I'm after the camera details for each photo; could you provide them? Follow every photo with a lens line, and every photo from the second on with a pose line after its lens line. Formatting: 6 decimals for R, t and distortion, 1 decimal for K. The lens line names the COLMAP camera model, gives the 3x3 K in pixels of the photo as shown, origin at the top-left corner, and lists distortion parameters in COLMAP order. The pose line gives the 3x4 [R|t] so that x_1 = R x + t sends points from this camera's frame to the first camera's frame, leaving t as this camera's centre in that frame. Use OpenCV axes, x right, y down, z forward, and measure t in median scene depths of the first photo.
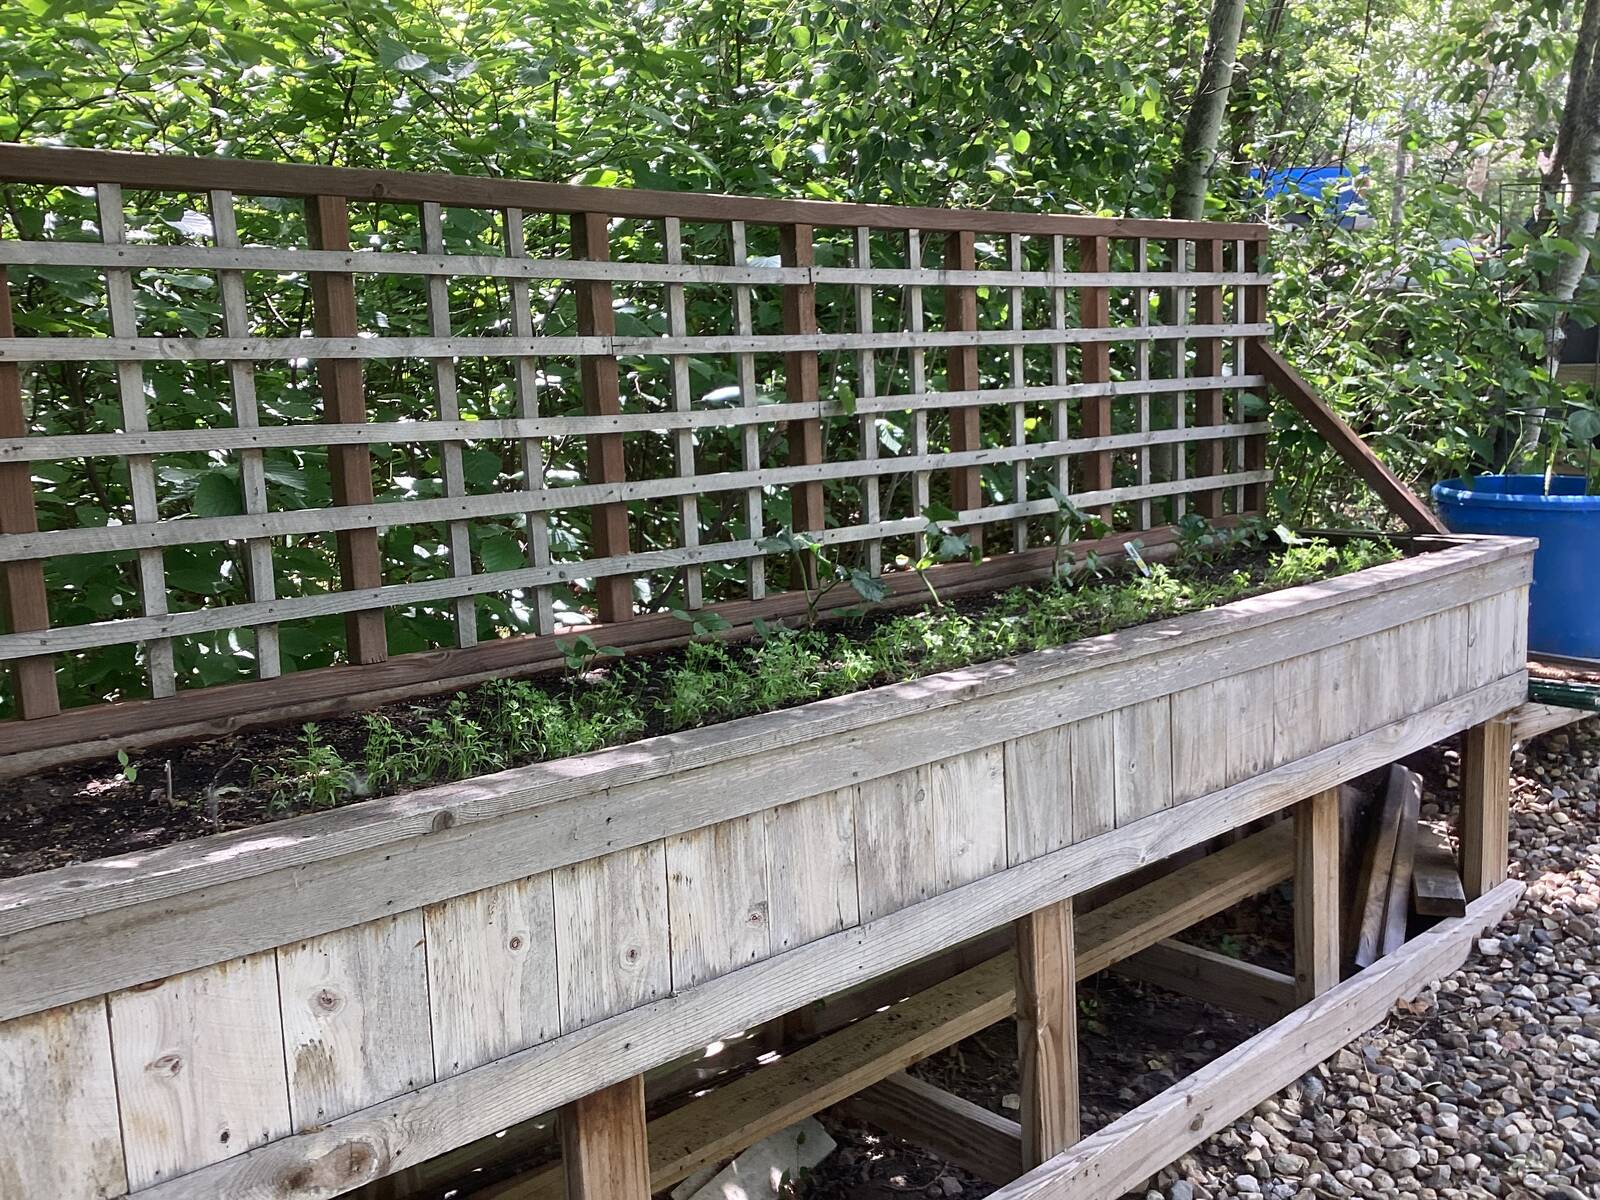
lens RADIAL K [[1451.6, 0, 800.0], [0, 1451.6, 600.0], [0, 0, 1]] dist [0.086982, -0.138425]
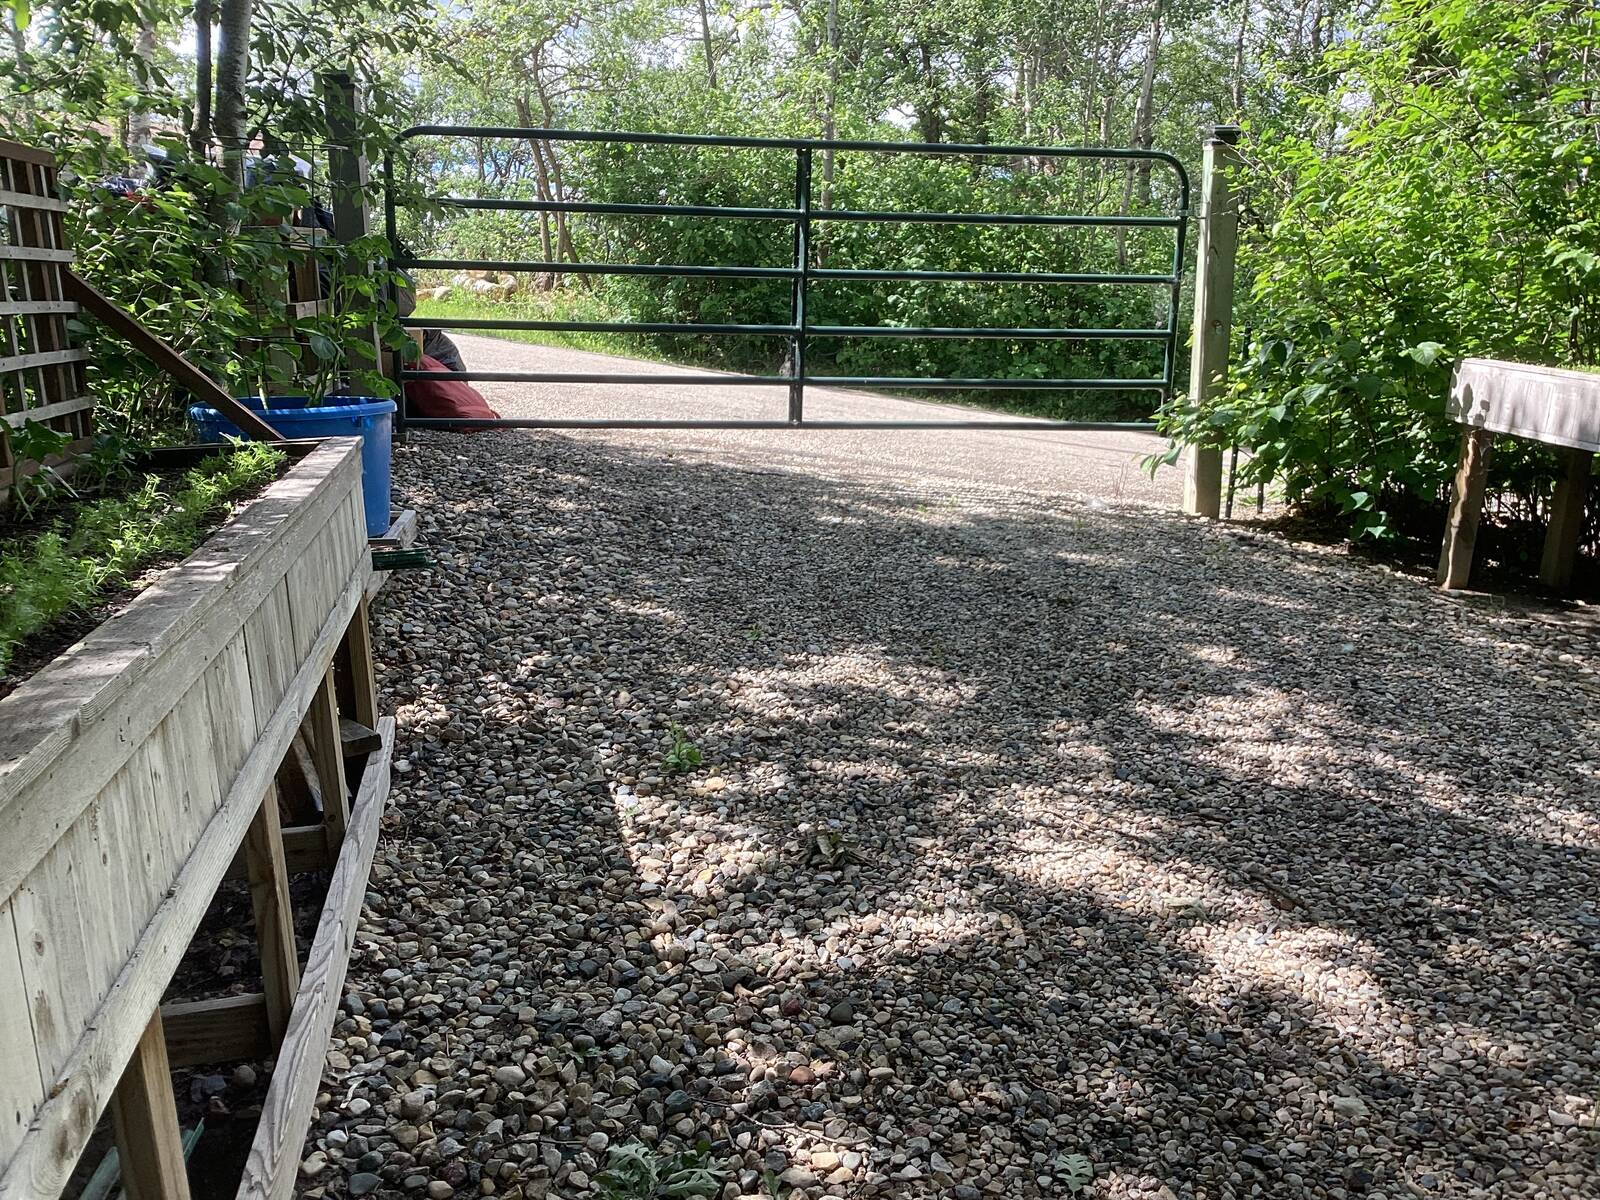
lens RADIAL K [[1451.6, 0, 800.0], [0, 1451.6, 600.0], [0, 0, 1]] dist [0.086982, -0.138425]
pose [[0.509187, -0.165215, 0.844650, -0.375337], [0.148156, 0.983578, 0.103076, 0.022013], [-0.847808, 0.072655, 0.525302, 0.064873]]
